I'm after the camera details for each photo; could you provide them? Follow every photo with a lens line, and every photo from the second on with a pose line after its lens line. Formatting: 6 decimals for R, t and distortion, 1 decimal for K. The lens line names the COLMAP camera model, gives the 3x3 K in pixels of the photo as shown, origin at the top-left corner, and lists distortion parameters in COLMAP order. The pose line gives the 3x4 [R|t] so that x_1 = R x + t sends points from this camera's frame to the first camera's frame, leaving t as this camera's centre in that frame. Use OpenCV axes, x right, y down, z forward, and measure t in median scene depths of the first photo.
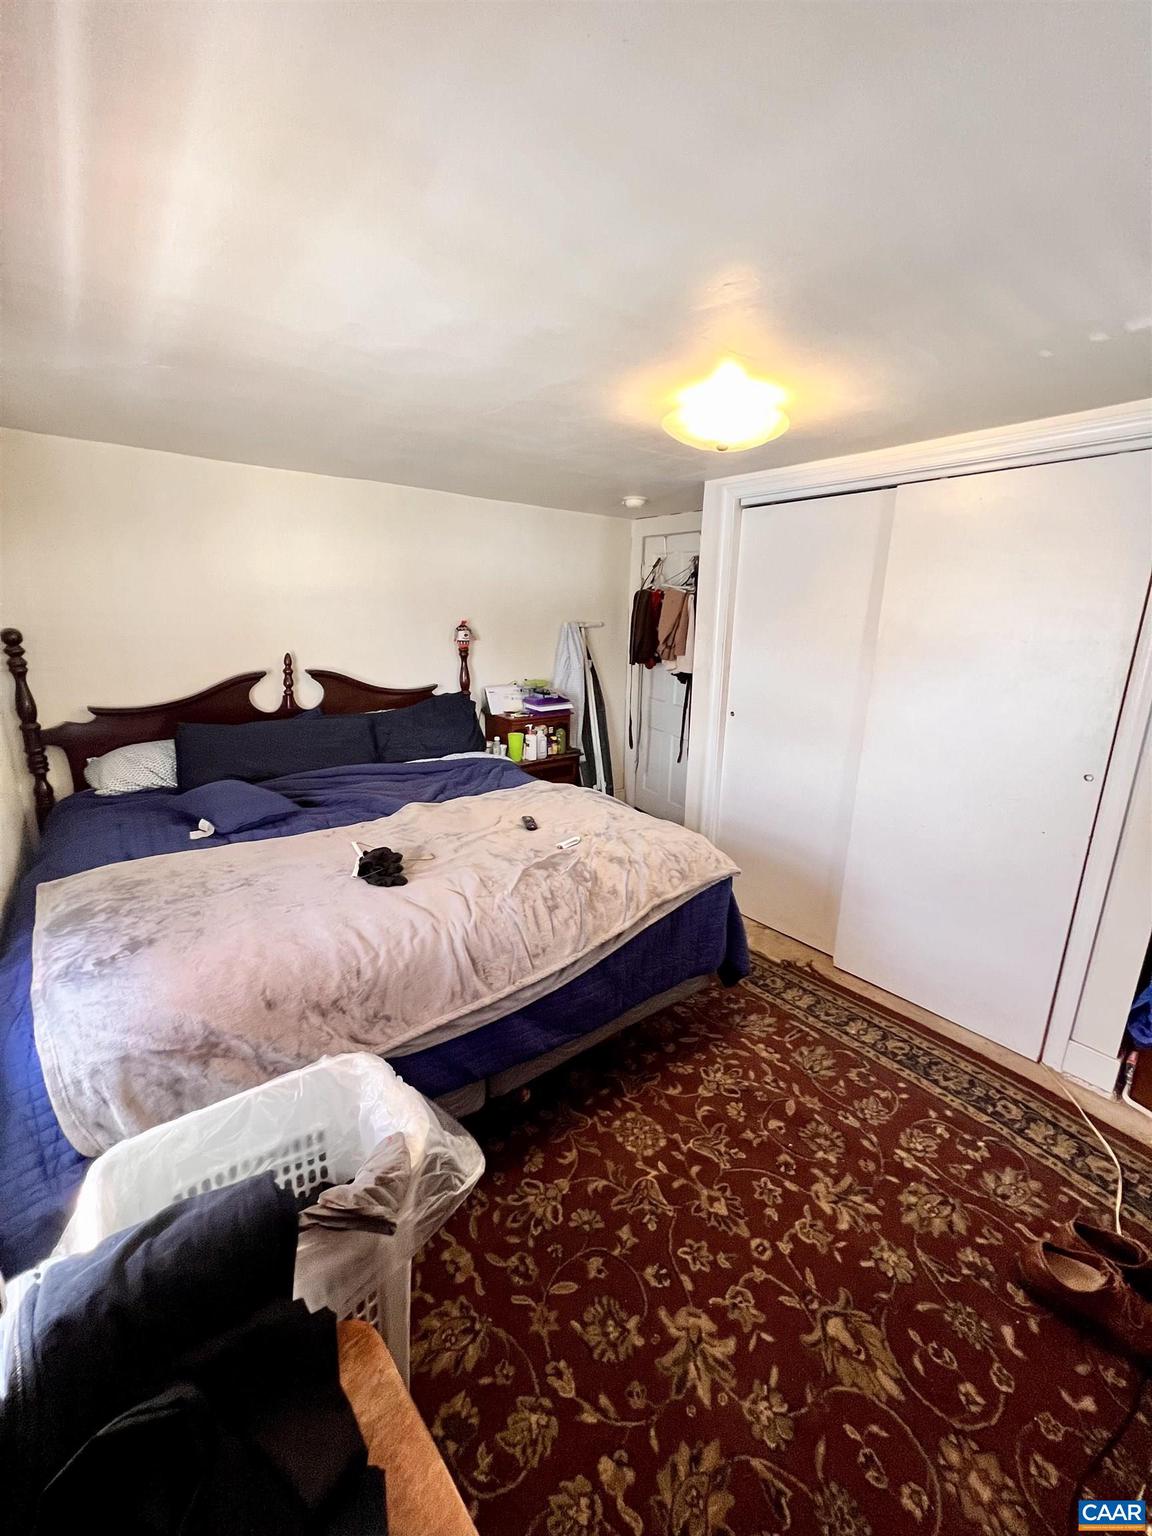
lens RADIAL K [[610.7, 0, 580.6], [0, 610.7, 763.6], [0, 0, 1]] dist [-0.000374, 0.000475]
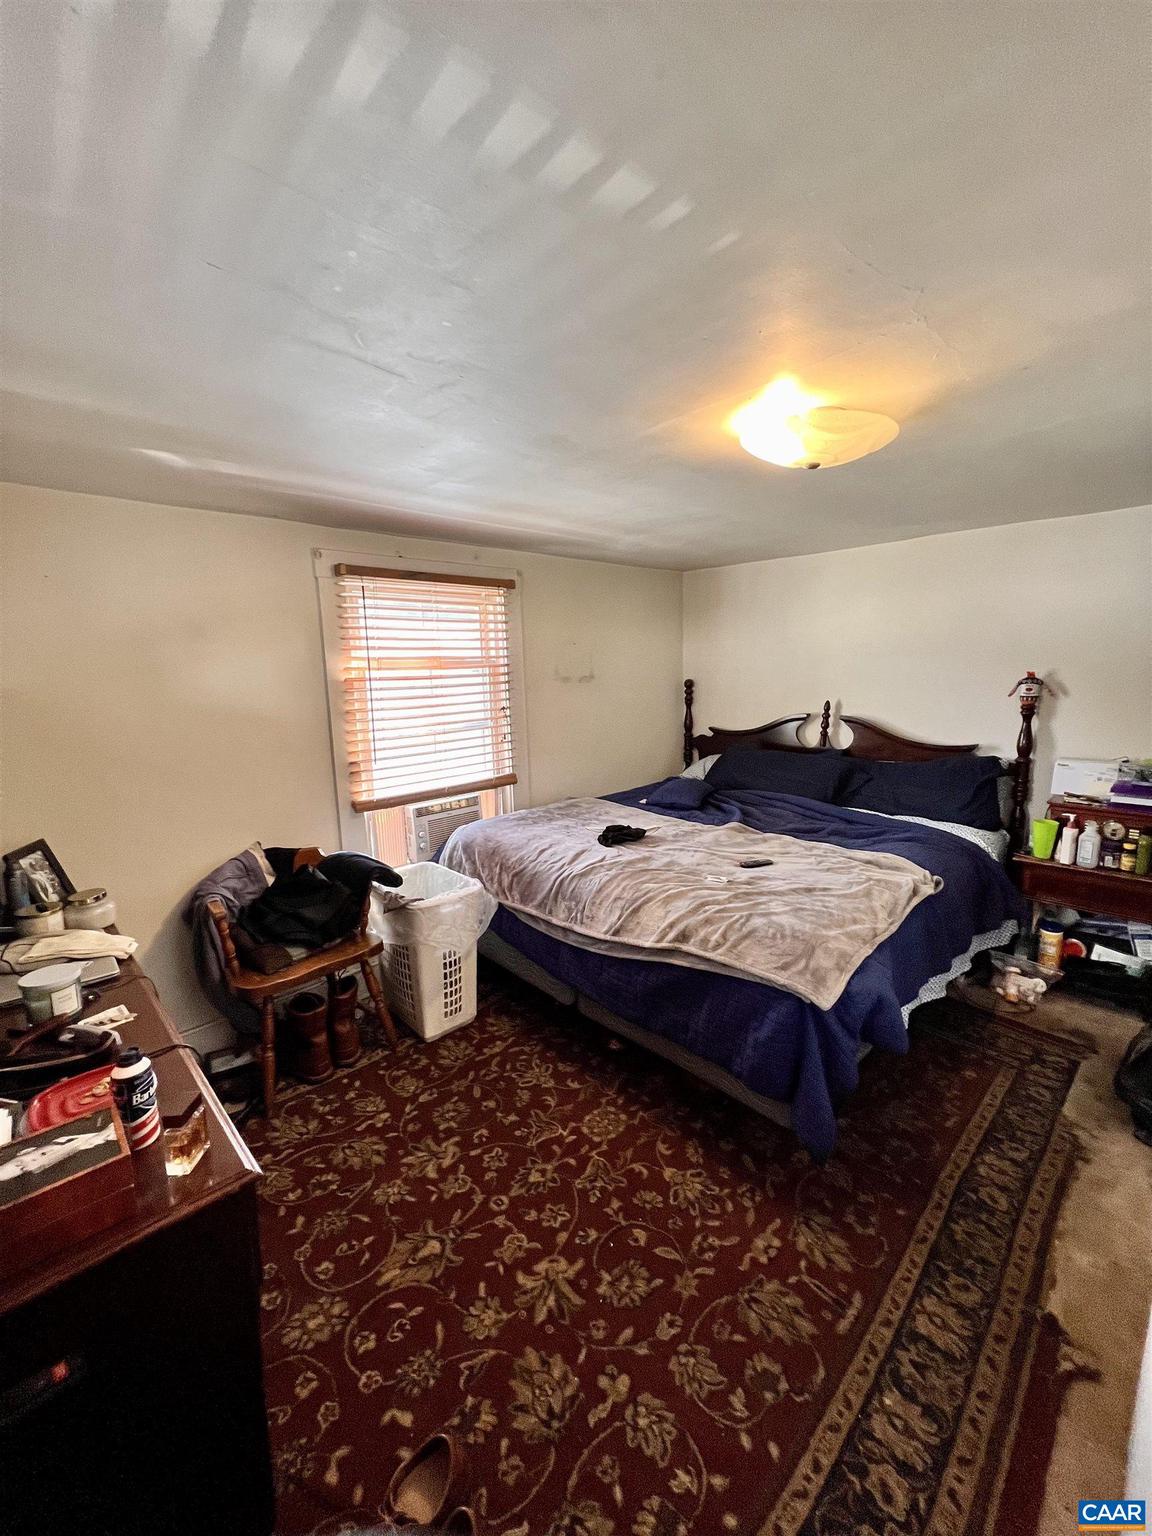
lens RADIAL K [[610.7, 0, 580.6], [0, 610.7, 763.6], [0, 0, 1]] dist [-0.000374, 0.000475]
pose [[0.103443, 0.134790, -0.985460, 1.279116], [-0.222557, 0.968790, 0.109148, -0.164843], [0.969416, 0.208031, 0.130213, 0.787838]]
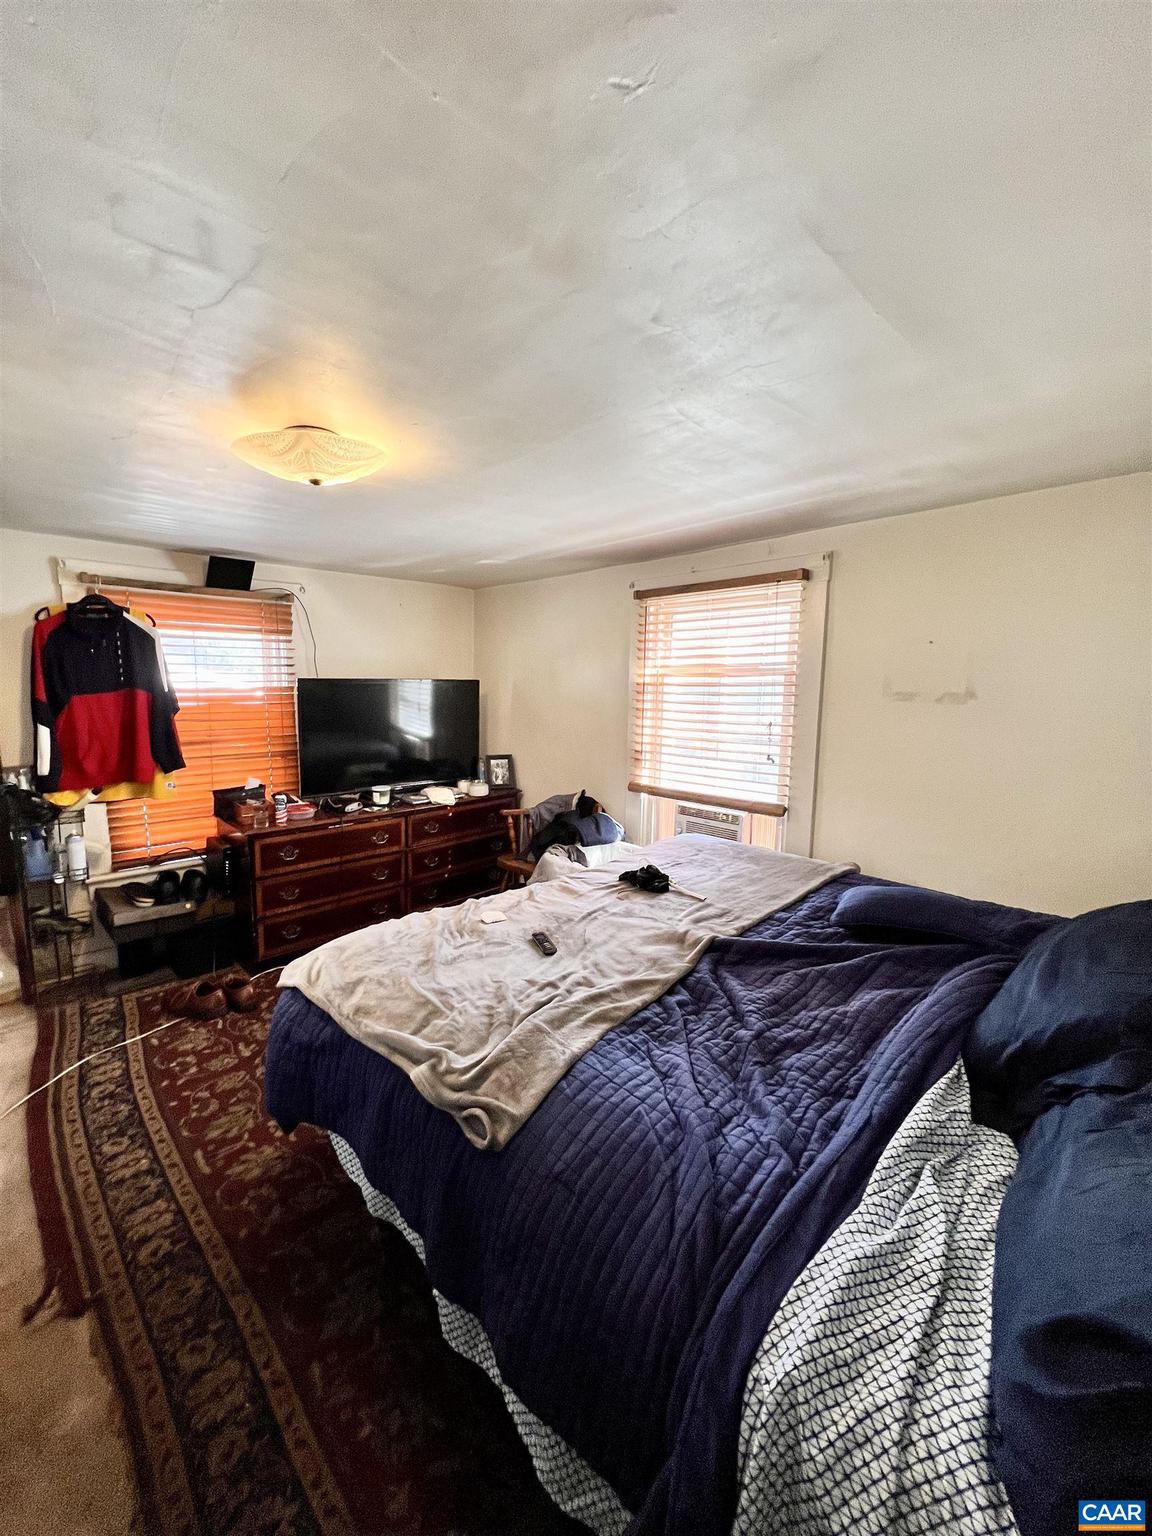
lens RADIAL K [[610.7, 0, 580.6], [0, 610.7, 763.6], [0, 0, 1]] dist [-0.000374, 0.000475]
pose [[-0.992562, -0.008669, -0.121434, -0.051016], [-0.053679, 0.926432, 0.372615, -0.580972], [0.109270, 0.376362, -0.920006, 2.357737]]
